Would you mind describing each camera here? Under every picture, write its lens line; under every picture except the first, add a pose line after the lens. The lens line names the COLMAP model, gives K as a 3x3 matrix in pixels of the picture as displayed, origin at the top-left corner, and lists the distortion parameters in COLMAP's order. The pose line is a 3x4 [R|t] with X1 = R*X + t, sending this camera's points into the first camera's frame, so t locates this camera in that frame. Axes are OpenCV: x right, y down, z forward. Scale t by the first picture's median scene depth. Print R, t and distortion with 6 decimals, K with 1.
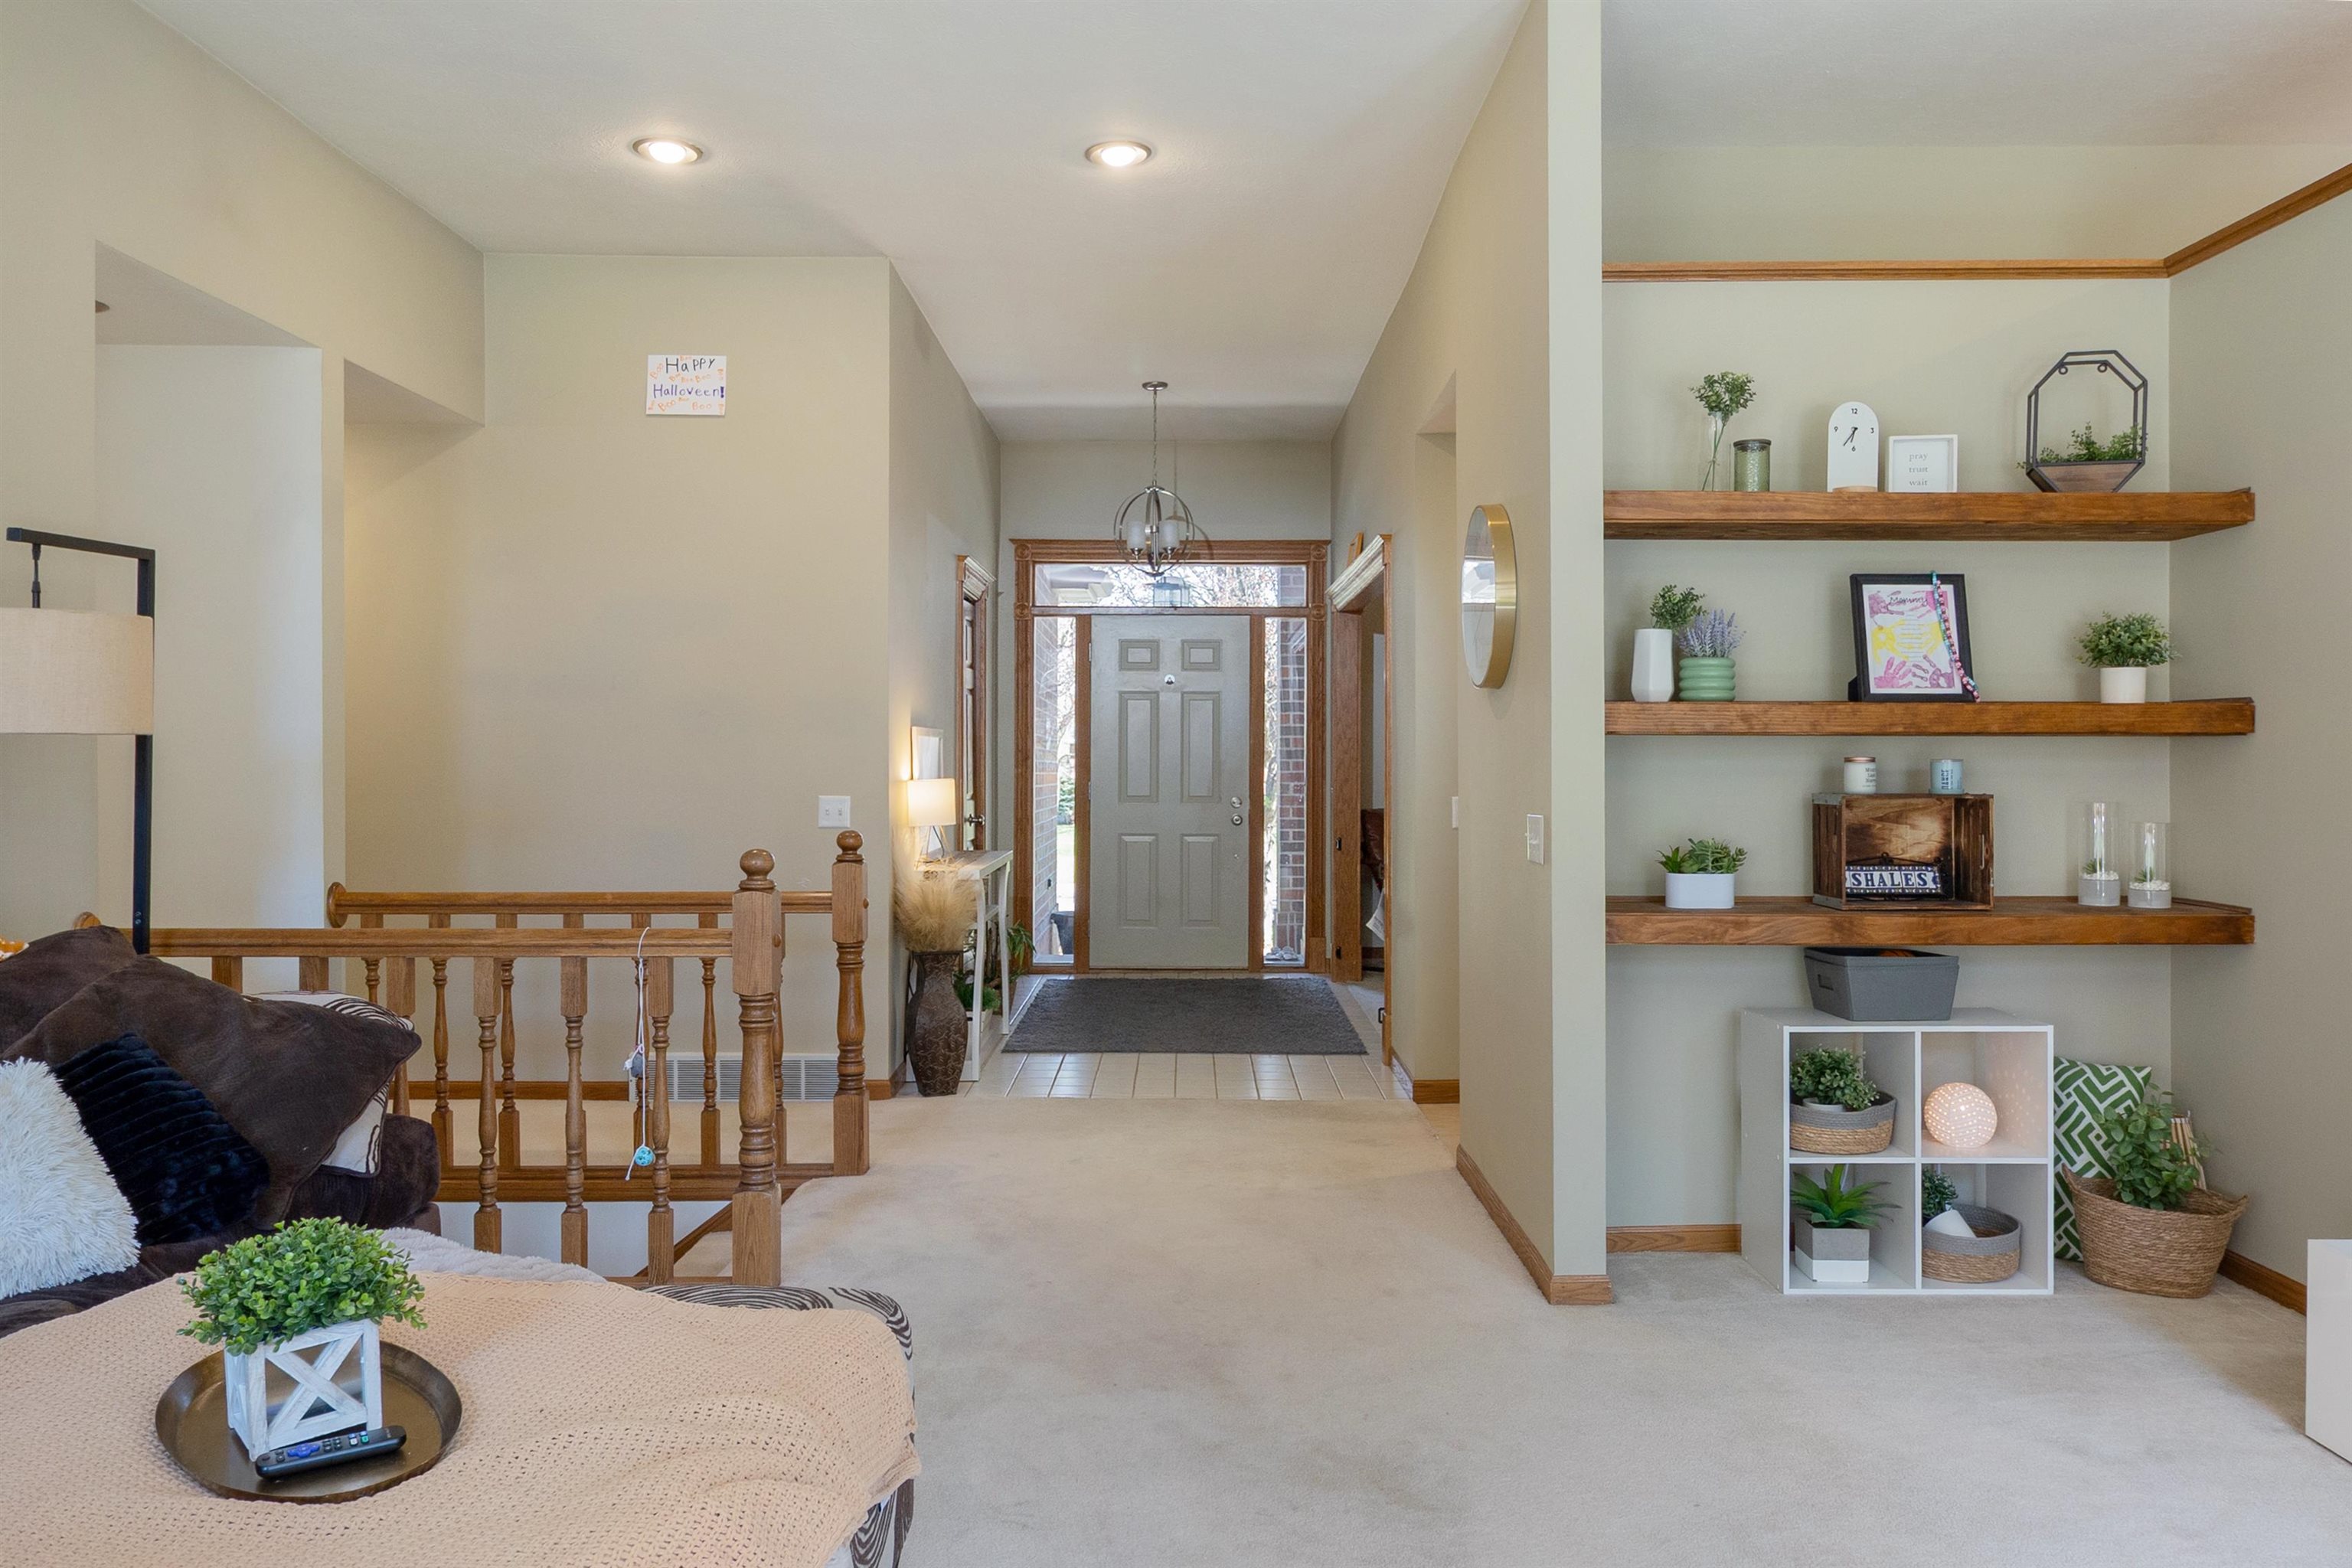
lens RADIAL K [[1628.1, 0, 1176.7], [0, 1628.1, 777.1], [0, 0, 1]] dist [0.007139, -0.002009]
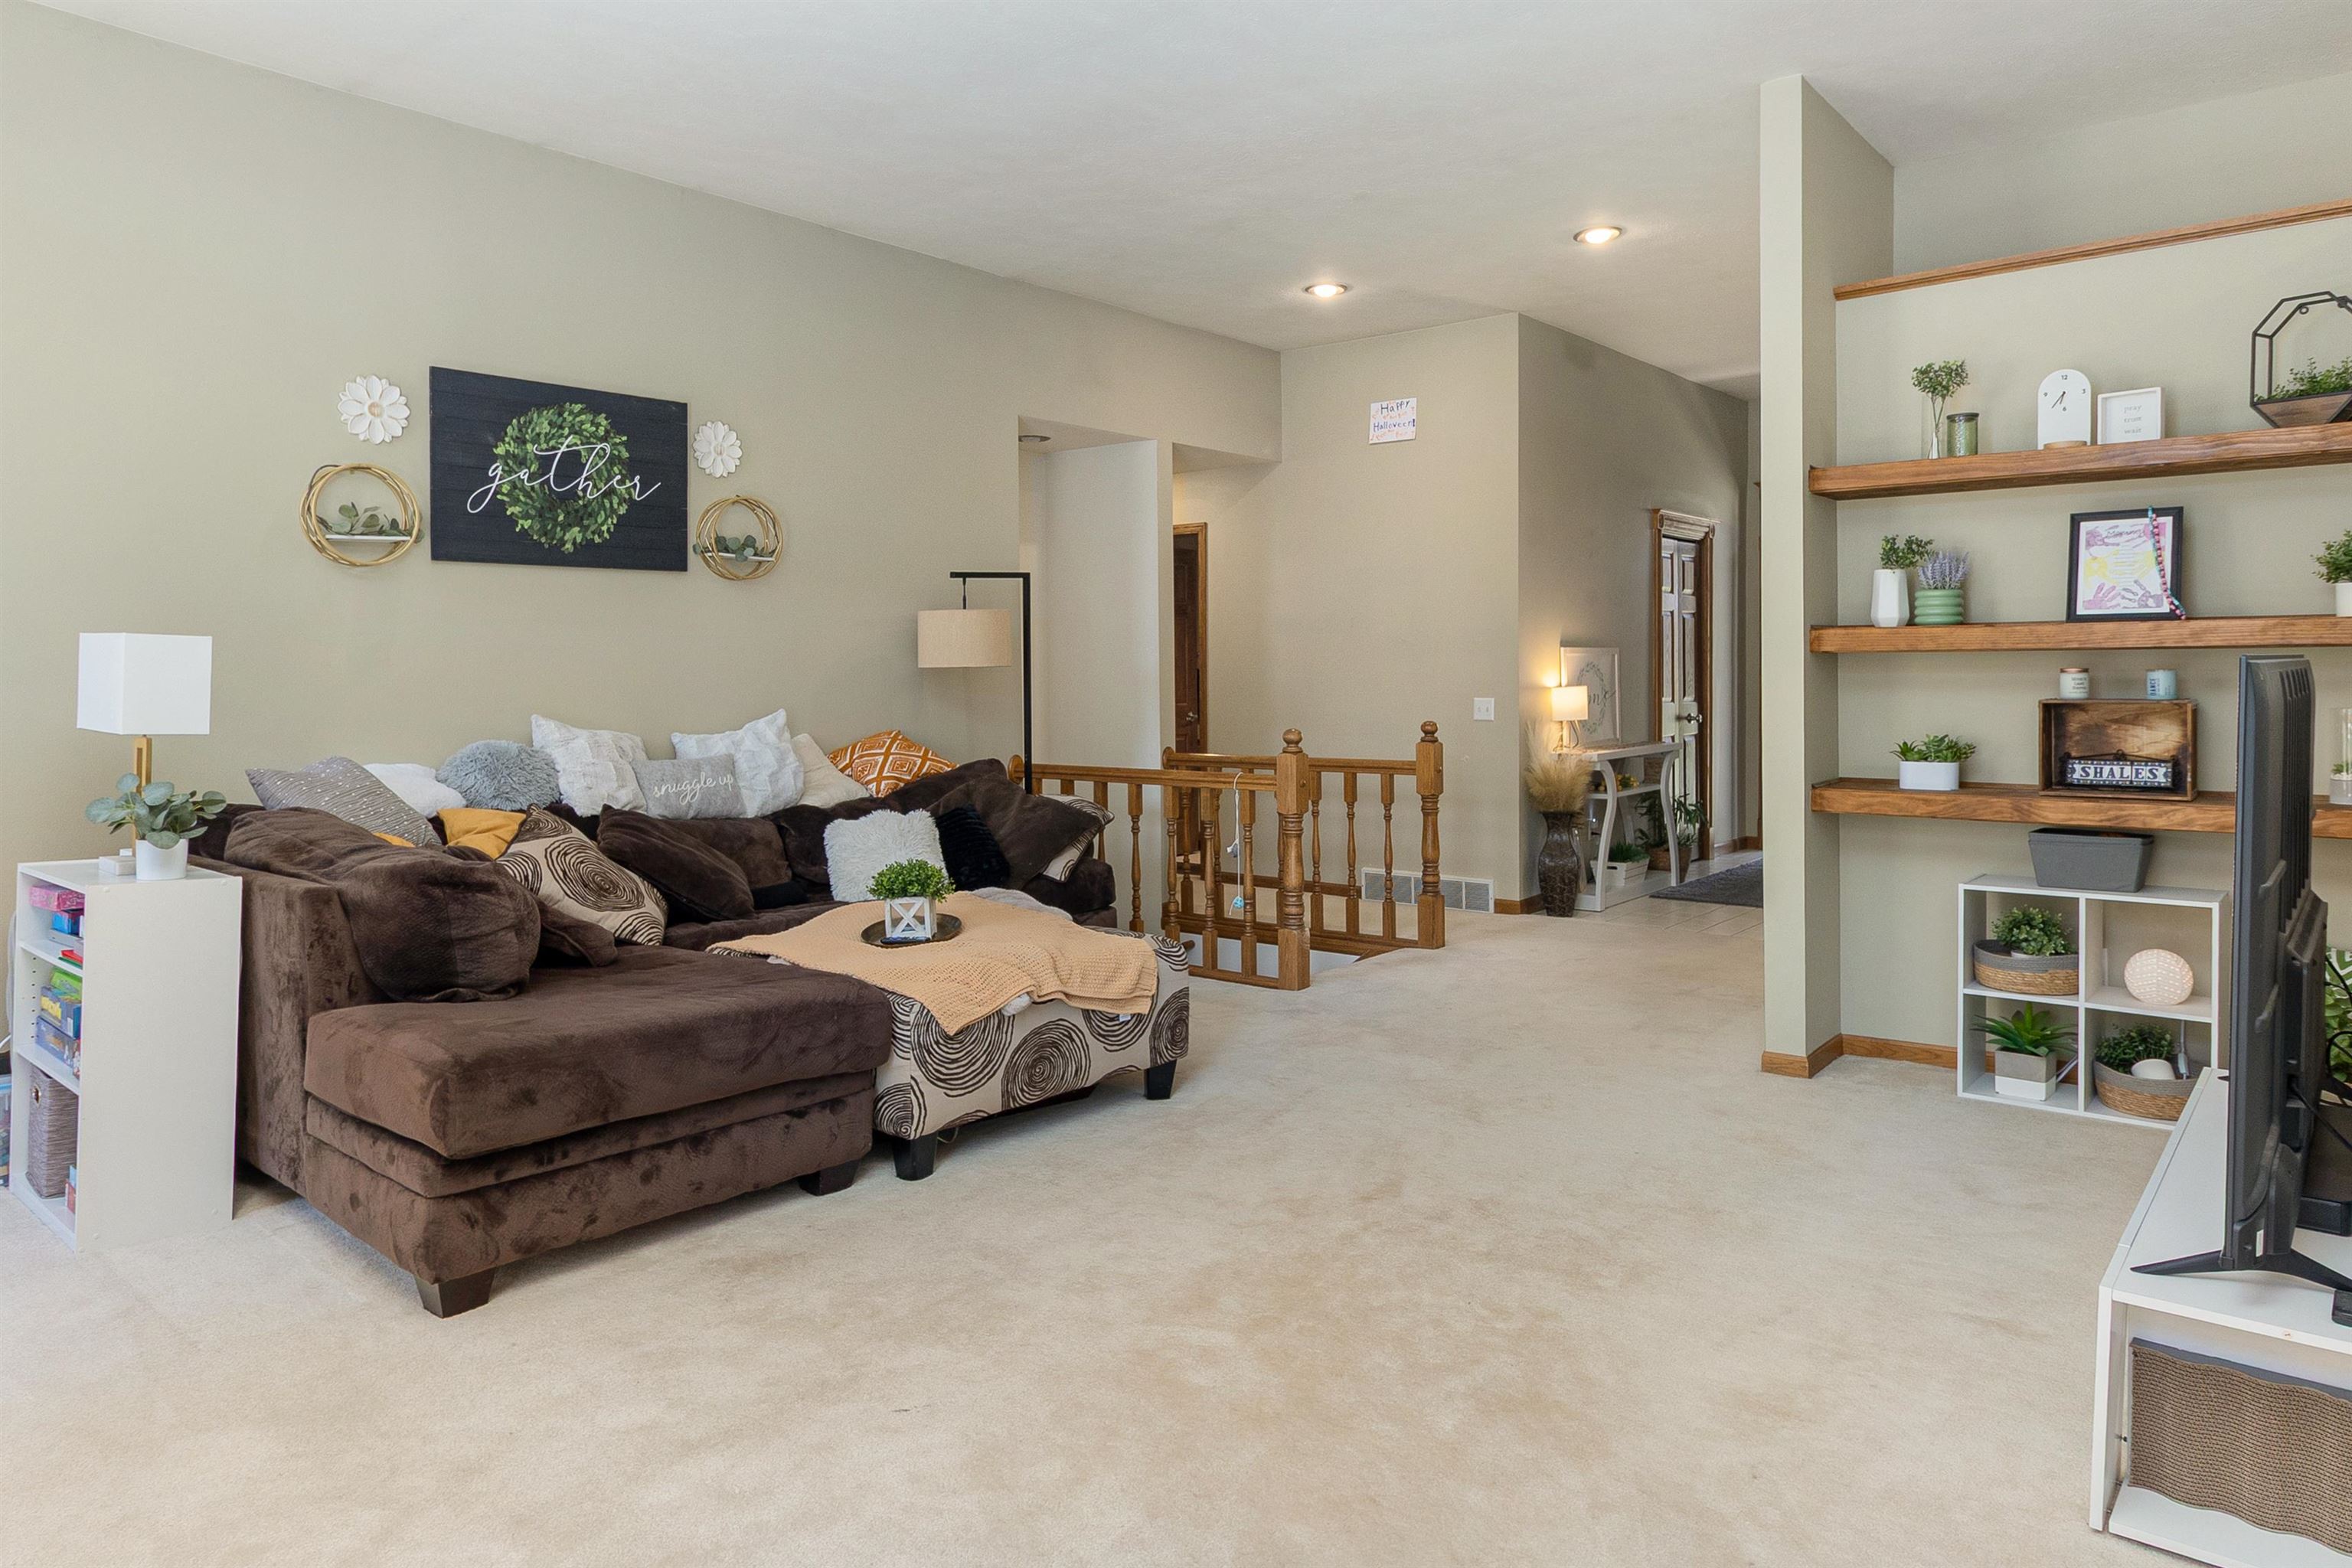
lens RADIAL K [[1482.7, 0, 1154.3], [0, 1482.7, 709.4], [0, 0, 1]] dist [0.029434, -0.011022]
pose [[0.763606, 0.008595, -0.645625, 0.611488], [0.003790, 0.999835, 0.017792, -0.004204], [0.645671, -0.016033, 0.763447, -0.264646]]
